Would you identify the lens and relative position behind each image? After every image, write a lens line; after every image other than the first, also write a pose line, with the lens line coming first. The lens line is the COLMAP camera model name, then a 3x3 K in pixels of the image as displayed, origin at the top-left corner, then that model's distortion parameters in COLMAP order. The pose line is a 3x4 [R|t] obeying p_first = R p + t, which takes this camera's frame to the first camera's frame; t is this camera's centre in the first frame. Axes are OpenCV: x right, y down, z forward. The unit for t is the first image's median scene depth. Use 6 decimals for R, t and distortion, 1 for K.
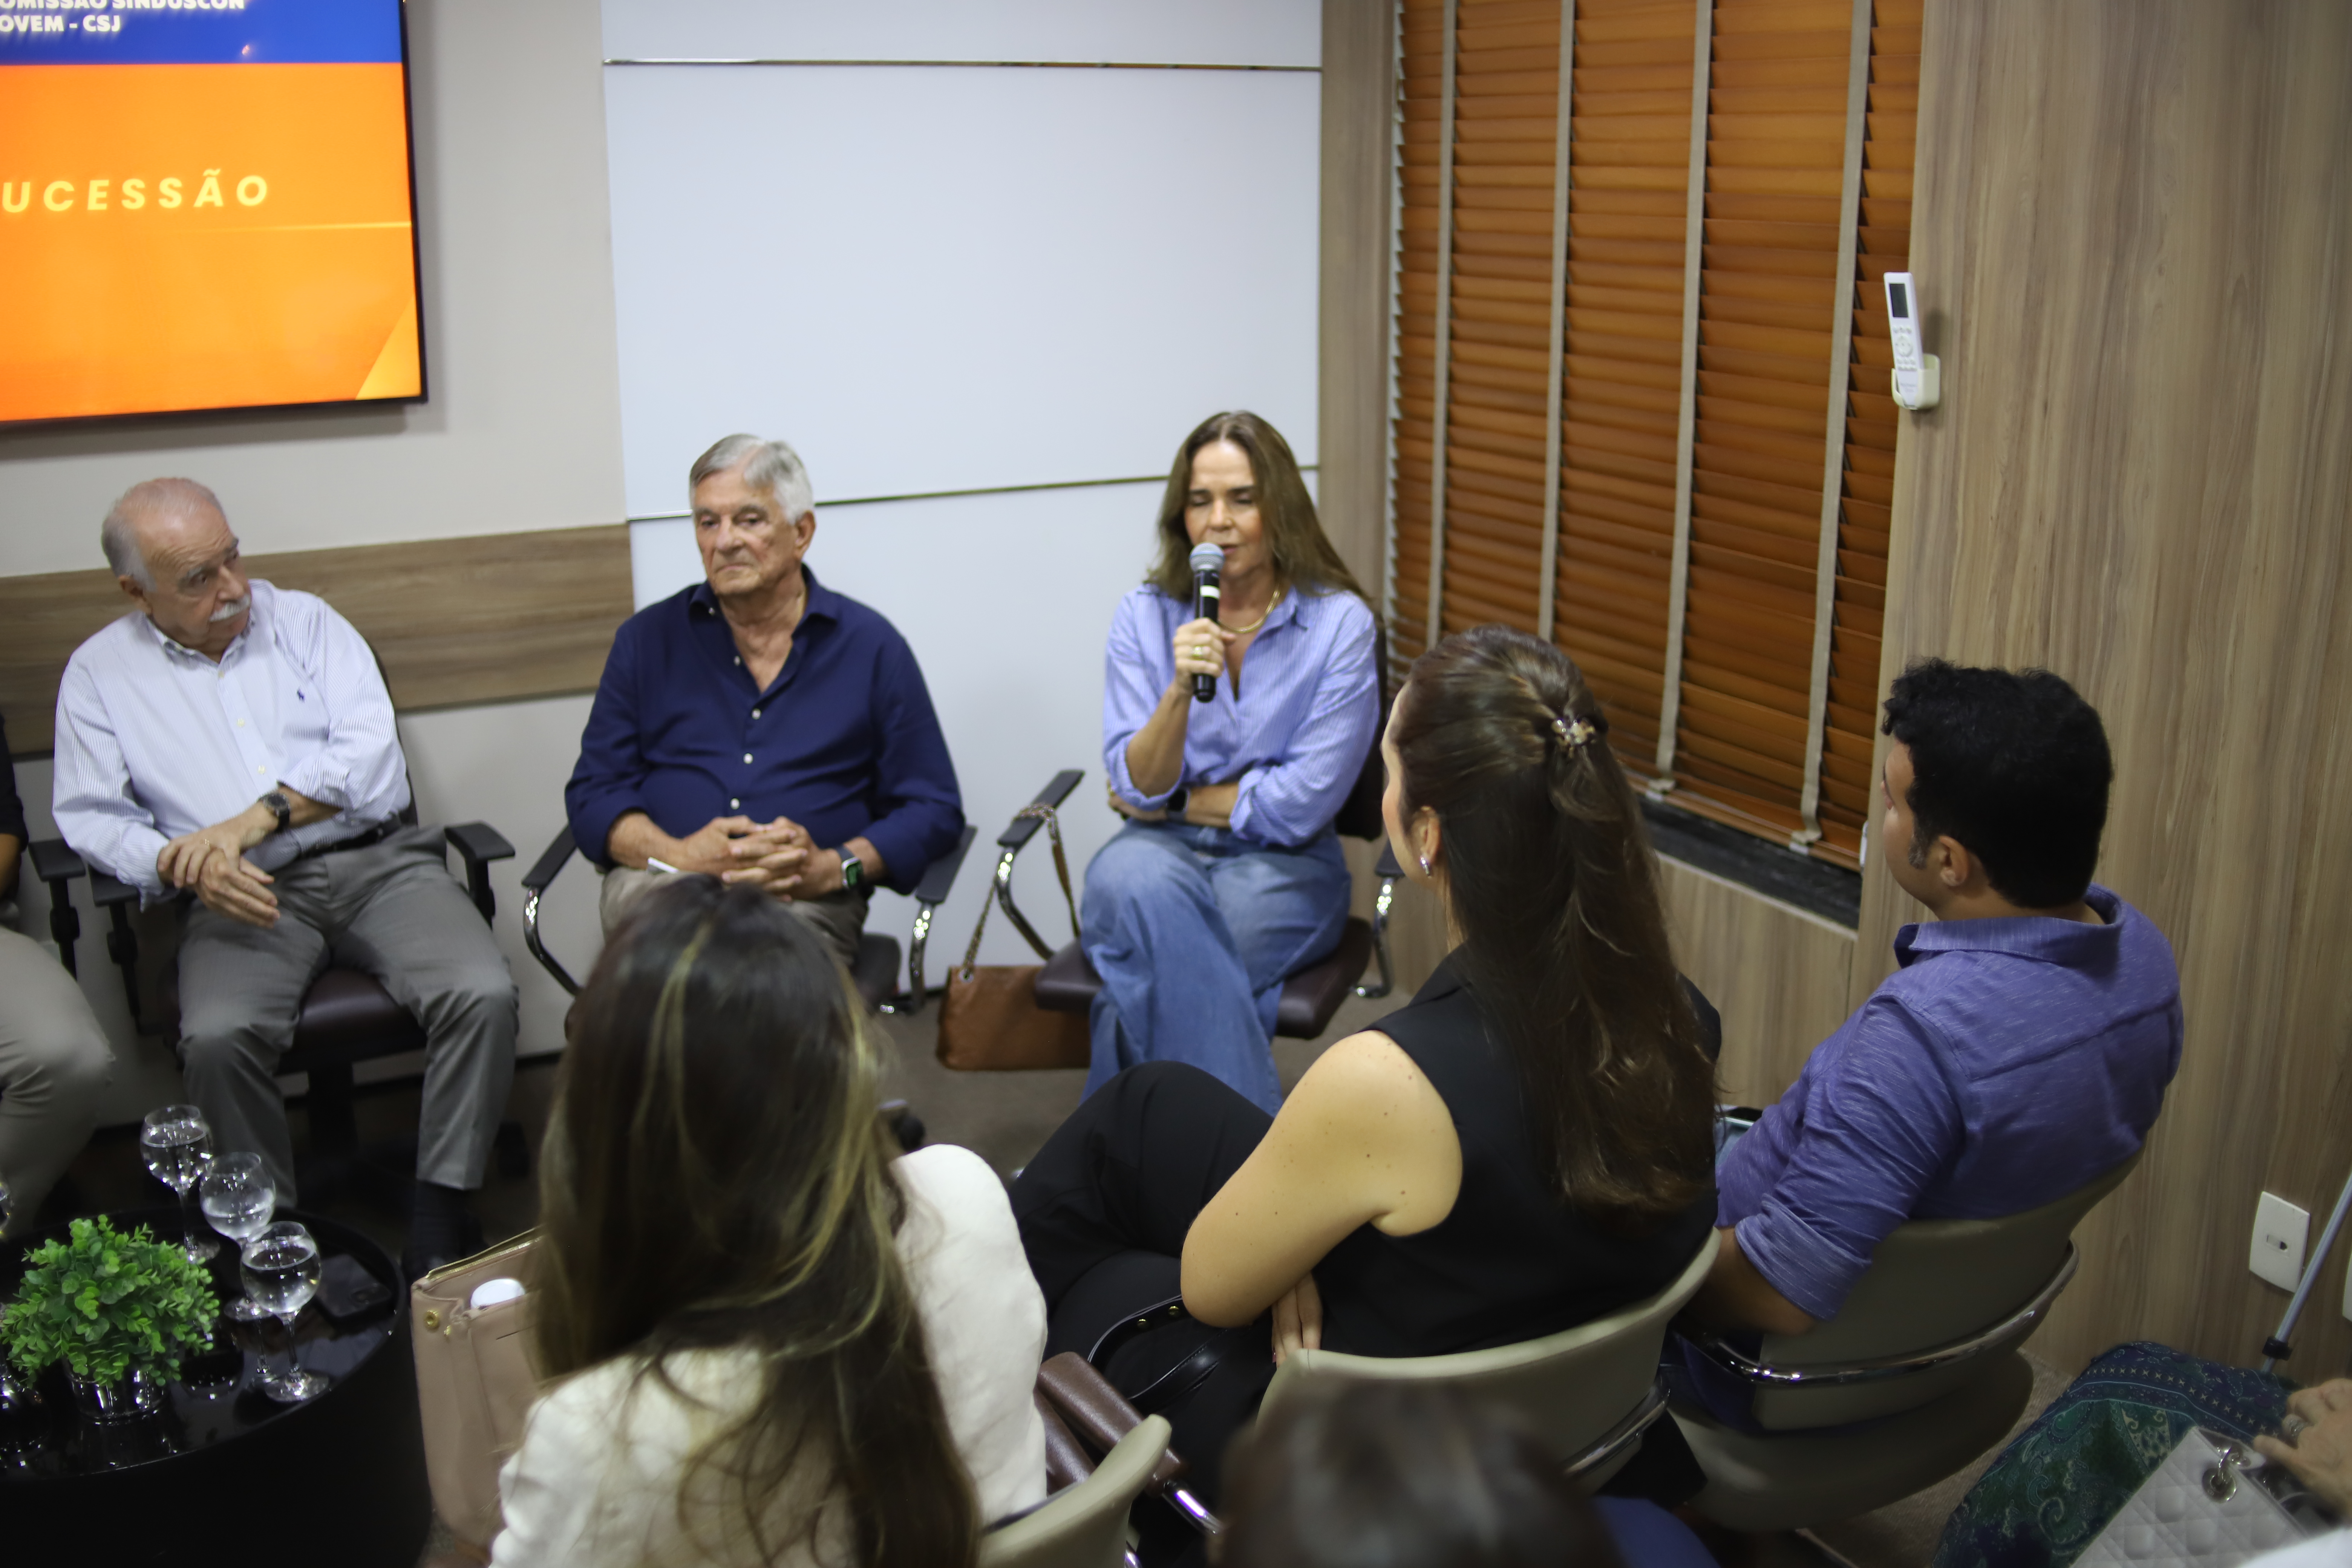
lens RADIAL K [[2330.1, 0, 1268.7], [0, 2330.1, 824.3], [0, 0, 1]] dist [-0.110836, 0.000000]
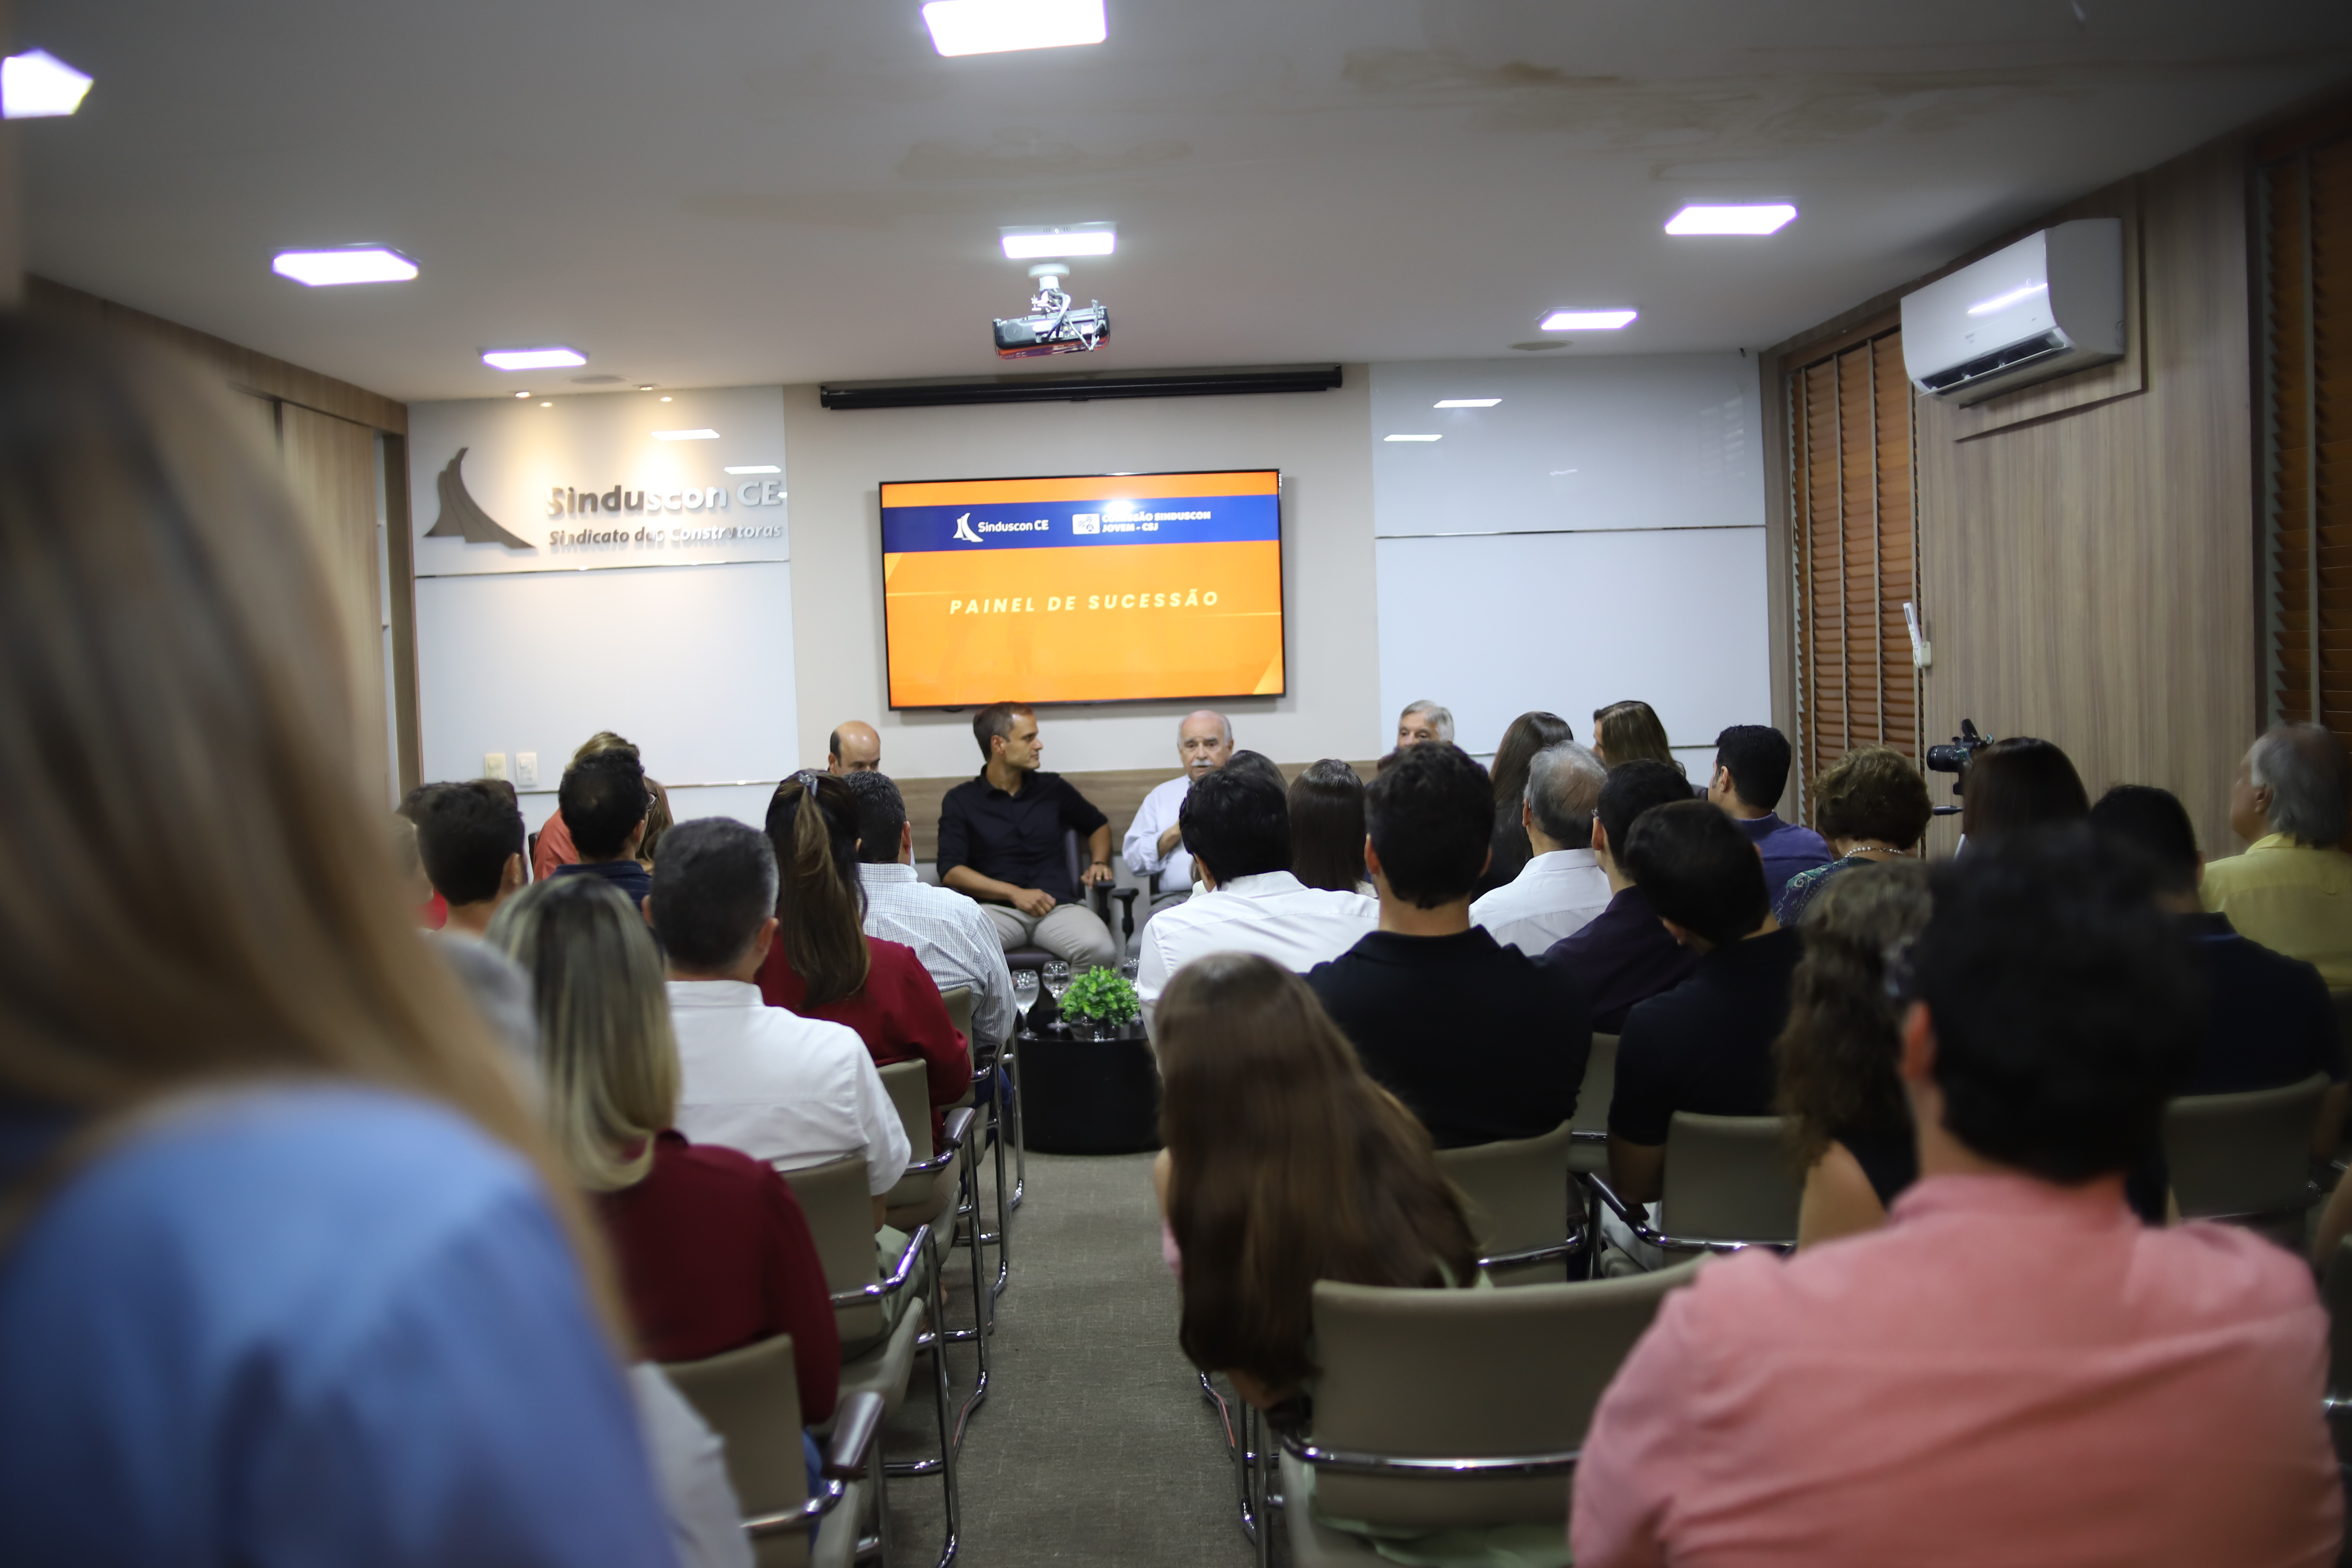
lens RADIAL K [[2330.1, 0, 1170.5], [0, 2330.1, 766.2], [0, 0, 1]] dist [-0.110836, 0.000000]
pose [[0.887577, -0.001084, -0.460659, 0.572200], [-0.091943, 0.979460, -0.179456, 0.296622], [0.451391, 0.201635, 0.869246, -0.979059]]
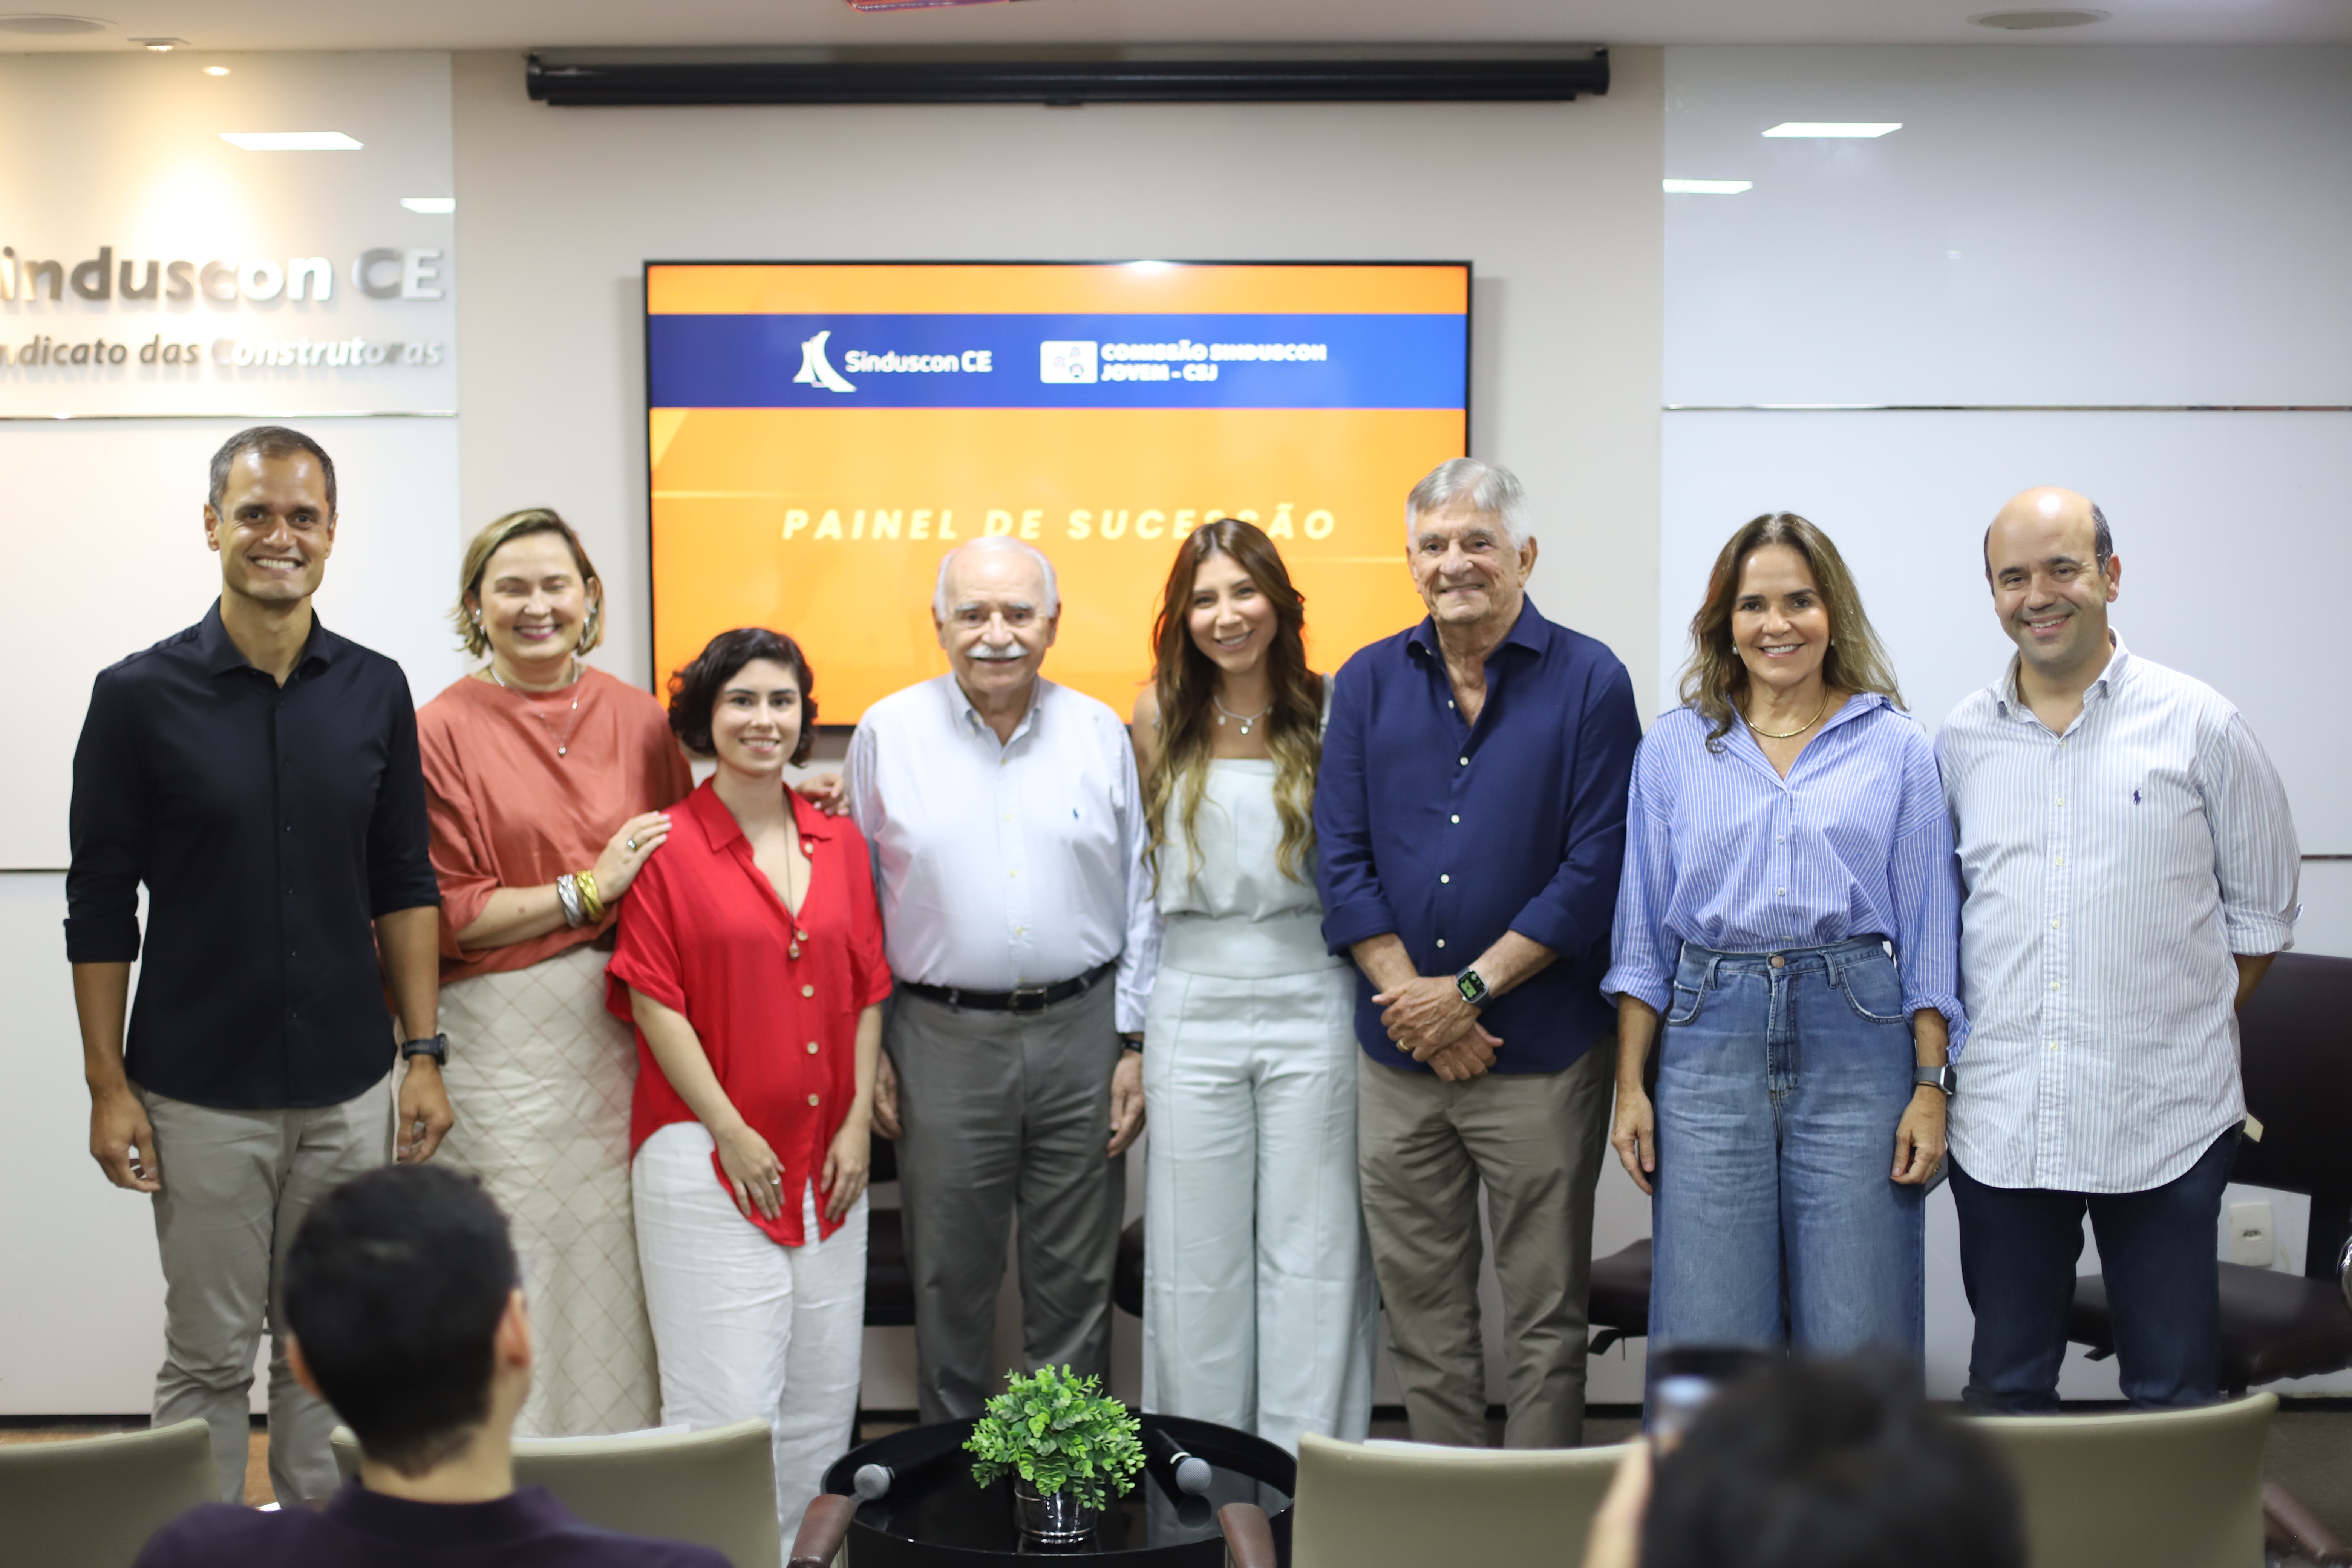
lens RADIAL K [[3488.2, 0, 1162.7], [0, 3488.2, 831.3], [0, 0, 1]] dist [-0.049918, 0.000000]
pose [[0.880684, 0.058439, -0.470085, 0.275426], [-0.129681, 0.984194, -0.120600, 0.073207], [0.455608, 0.167172, 0.874343, -0.465666]]
